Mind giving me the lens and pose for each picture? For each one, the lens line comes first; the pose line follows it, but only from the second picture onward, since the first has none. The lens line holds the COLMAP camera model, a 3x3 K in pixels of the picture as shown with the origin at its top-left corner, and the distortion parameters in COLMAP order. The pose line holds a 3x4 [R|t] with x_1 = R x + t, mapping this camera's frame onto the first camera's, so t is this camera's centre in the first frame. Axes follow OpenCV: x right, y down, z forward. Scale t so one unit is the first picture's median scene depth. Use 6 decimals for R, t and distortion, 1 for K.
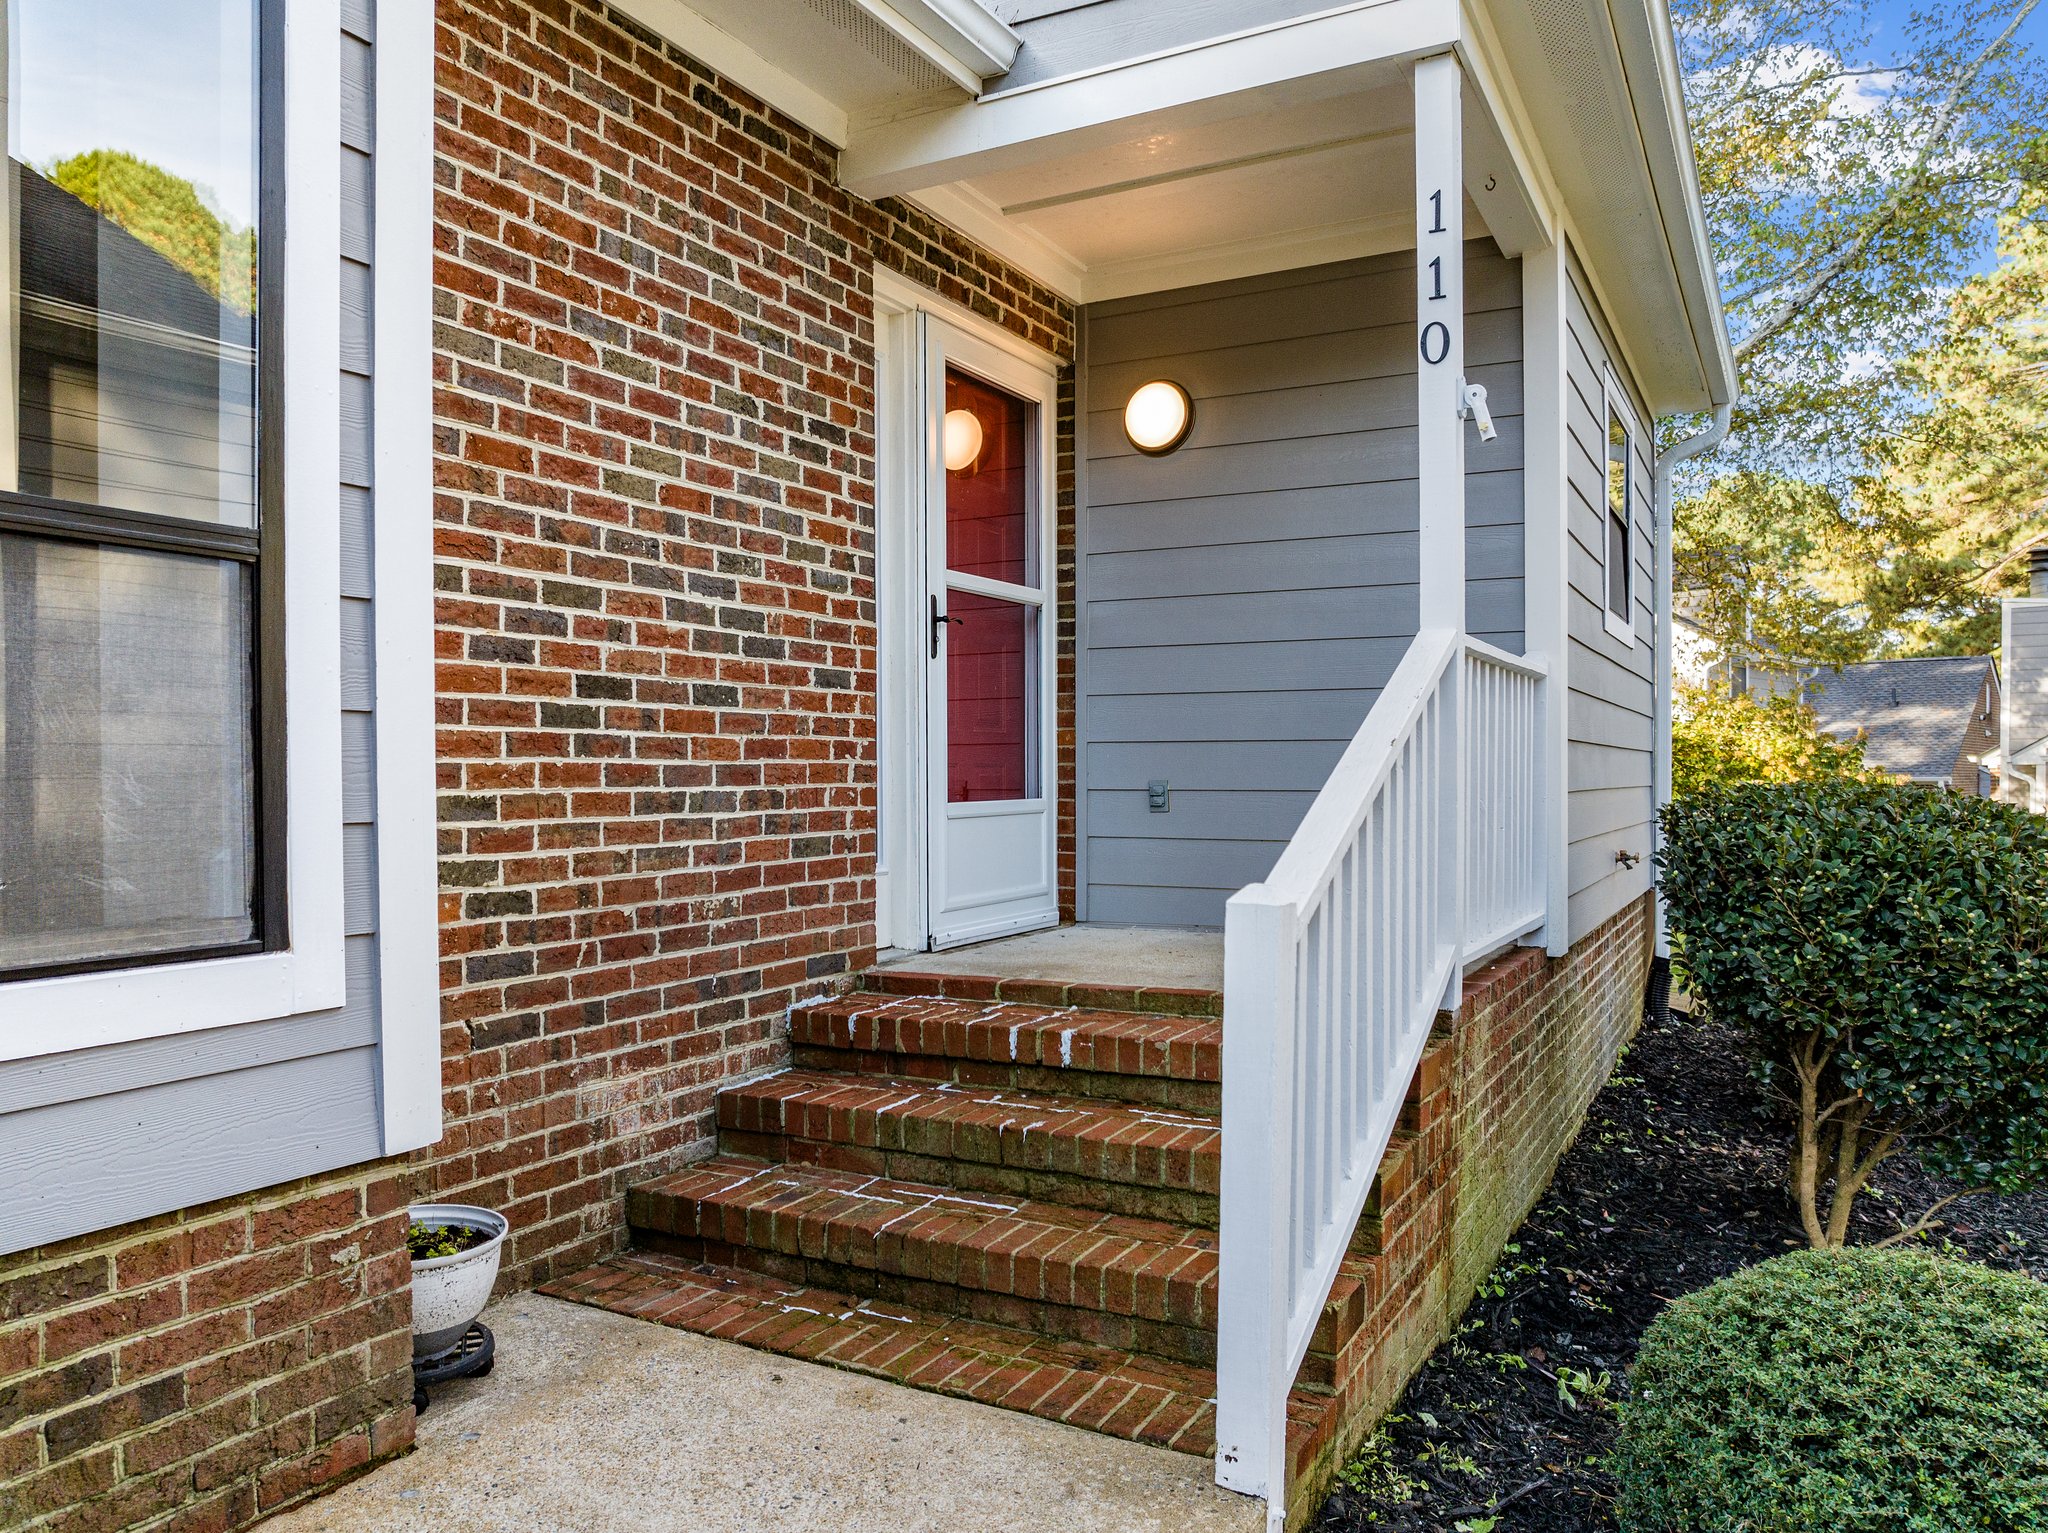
lens RADIAL K [[1486.0, 0, 1019.6], [0, 1486.0, 803.1], [0, 0, 1]] dist [-0.026652, -0.037394]
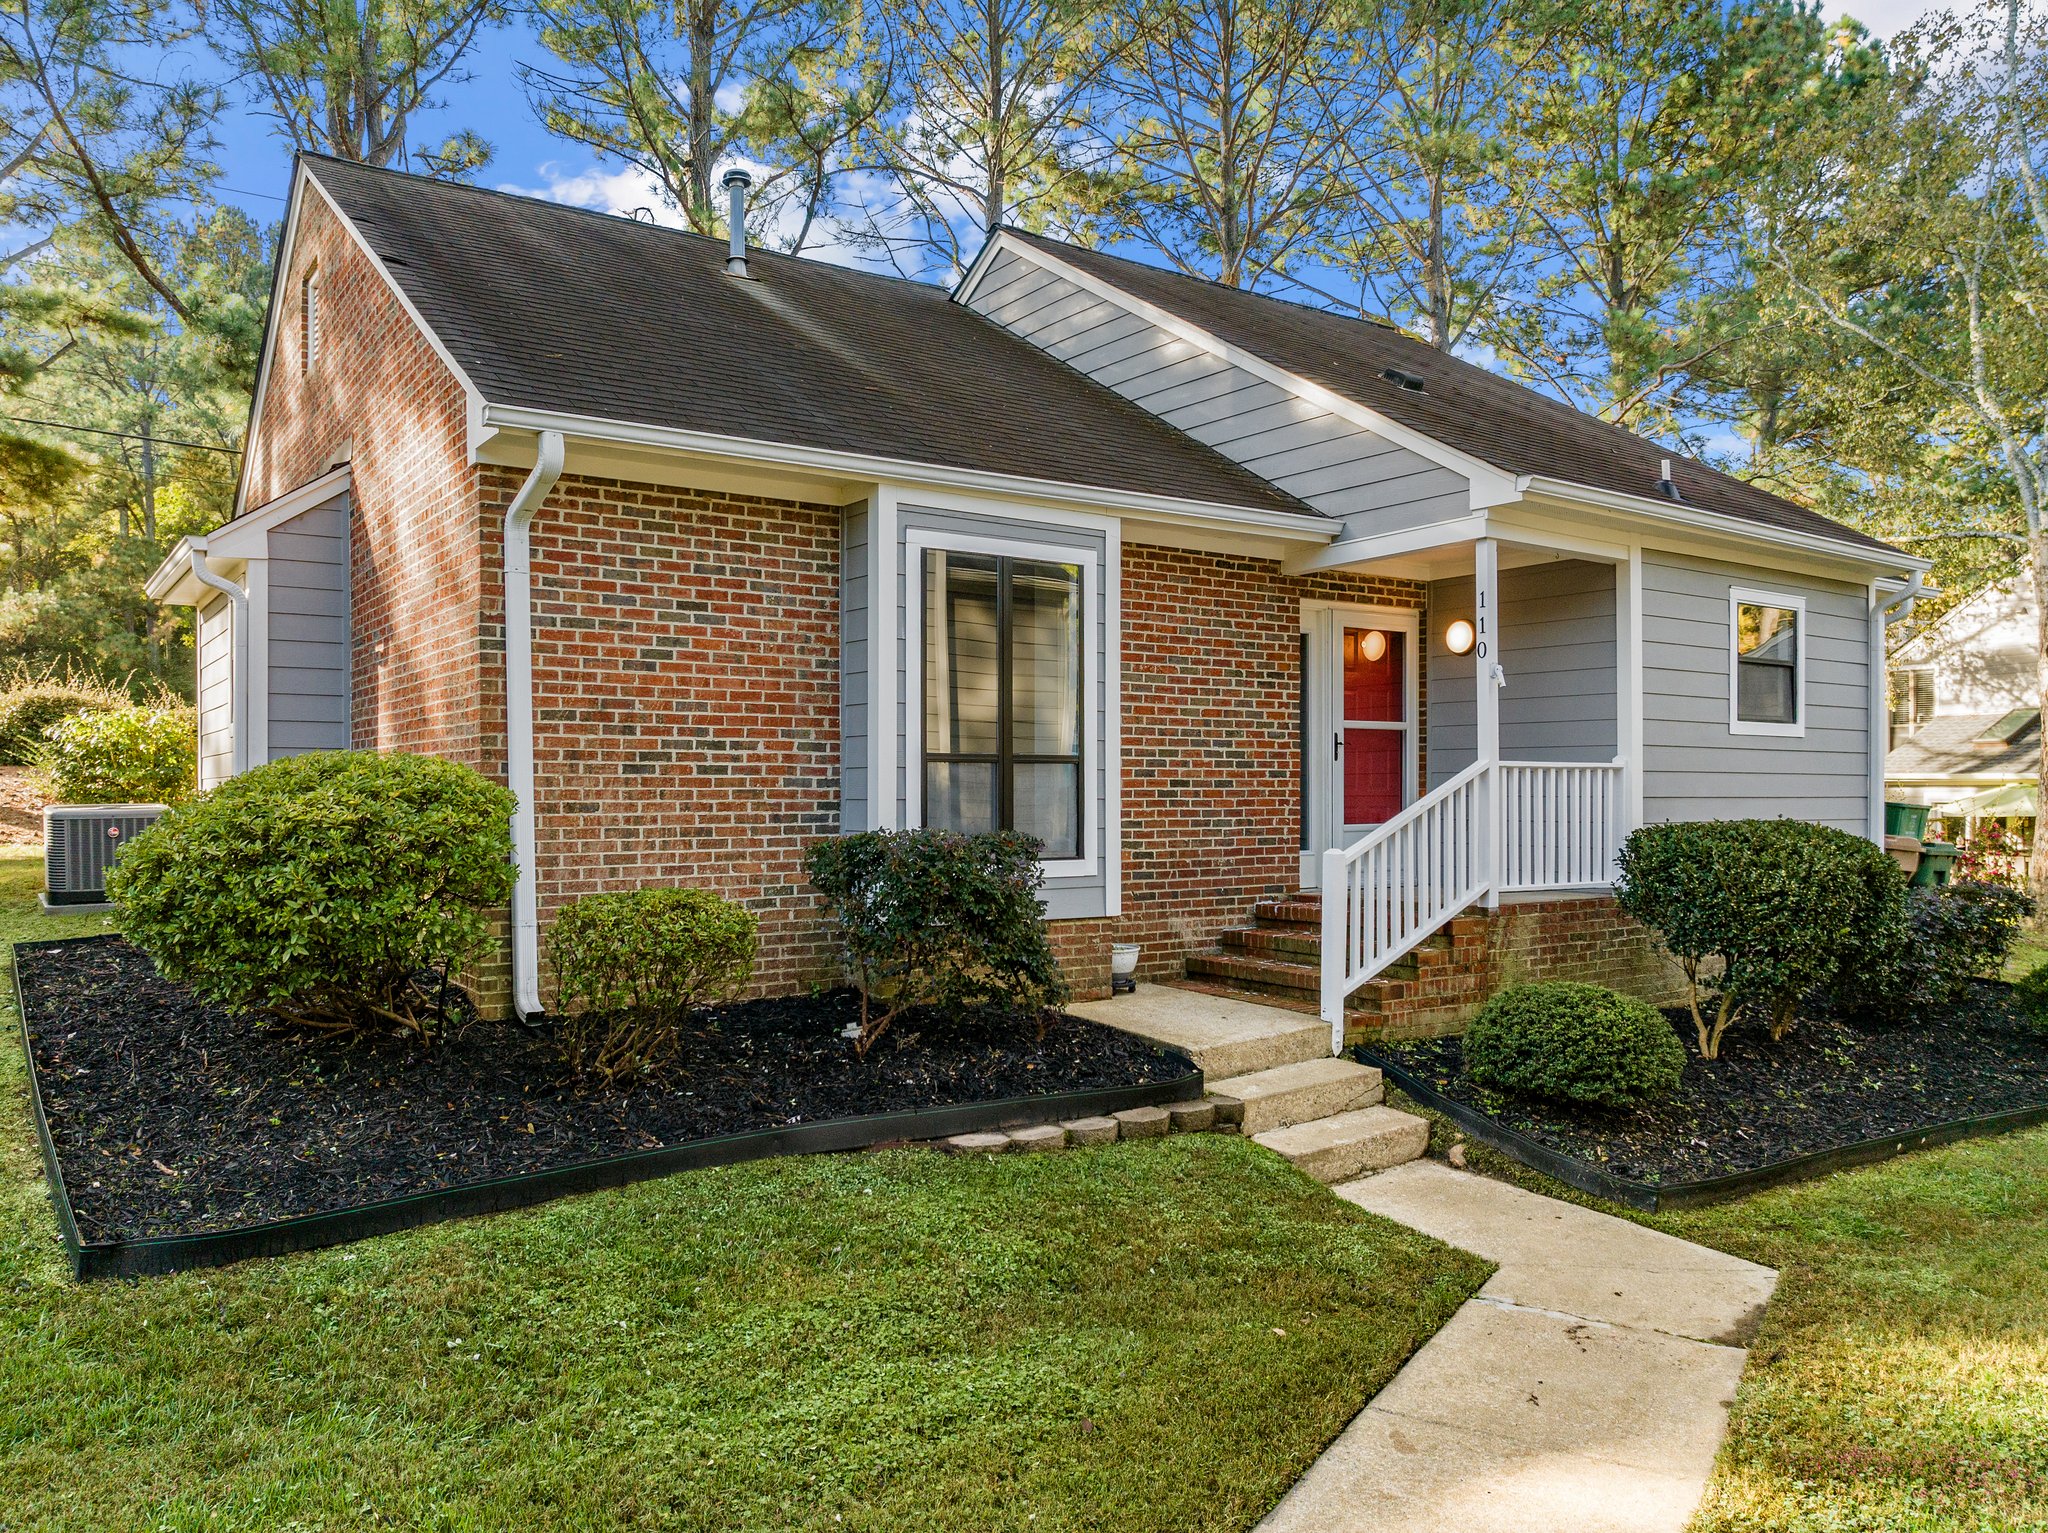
lens RADIAL K [[1475.7, 0, 1020.1], [0, 1475.7, 796.9], [0, 0, 1]] dist [-0.028268, 0.000158]
pose [[0.887504, 0.004817, -0.460774, 0.712265], [-0.011932, 0.999850, -0.012529, -0.010481], [0.460645, 0.016618, 0.887429, -1.573875]]
